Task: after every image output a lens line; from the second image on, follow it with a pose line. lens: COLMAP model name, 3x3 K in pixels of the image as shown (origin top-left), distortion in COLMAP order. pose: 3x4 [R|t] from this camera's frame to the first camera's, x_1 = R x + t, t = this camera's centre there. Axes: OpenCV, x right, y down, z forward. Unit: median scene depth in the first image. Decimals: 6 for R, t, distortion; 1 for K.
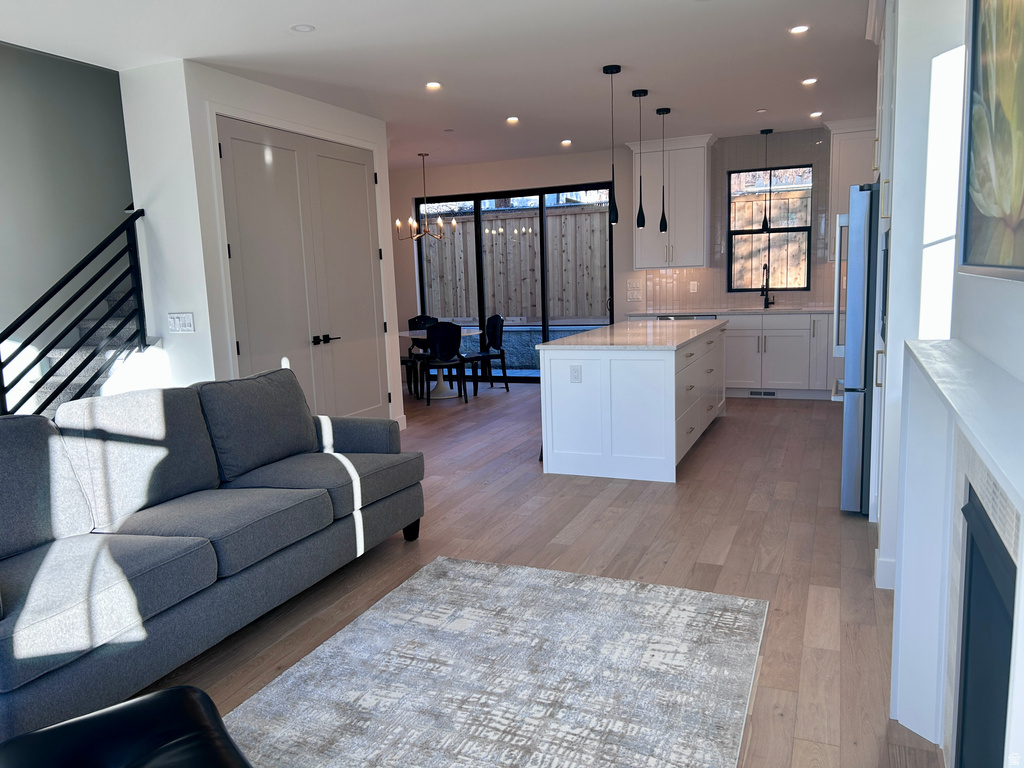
lens RADIAL K [[772.6, 0, 509.2], [0, 772.6, 388.6], [0, 0, 1]] dist [0.045877, -0.044935]
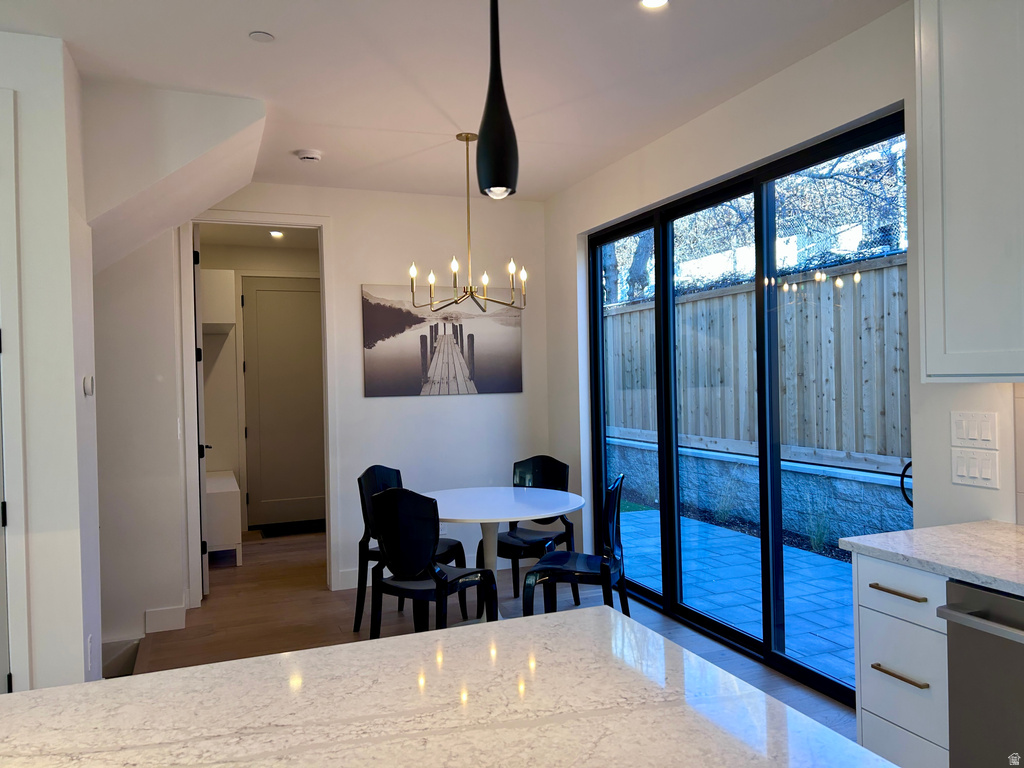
lens RADIAL K [[772.6, 0, 519.2], [0, 772.6, 376.8], [0, 0, 1]] dist [0.045877, -0.044935]
pose [[0.701381, 0.018951, -0.712535, 0.278376], [-0.106498, 0.991212, -0.078469, -0.122742], [0.704786, 0.130920, 0.697235, 0.735231]]
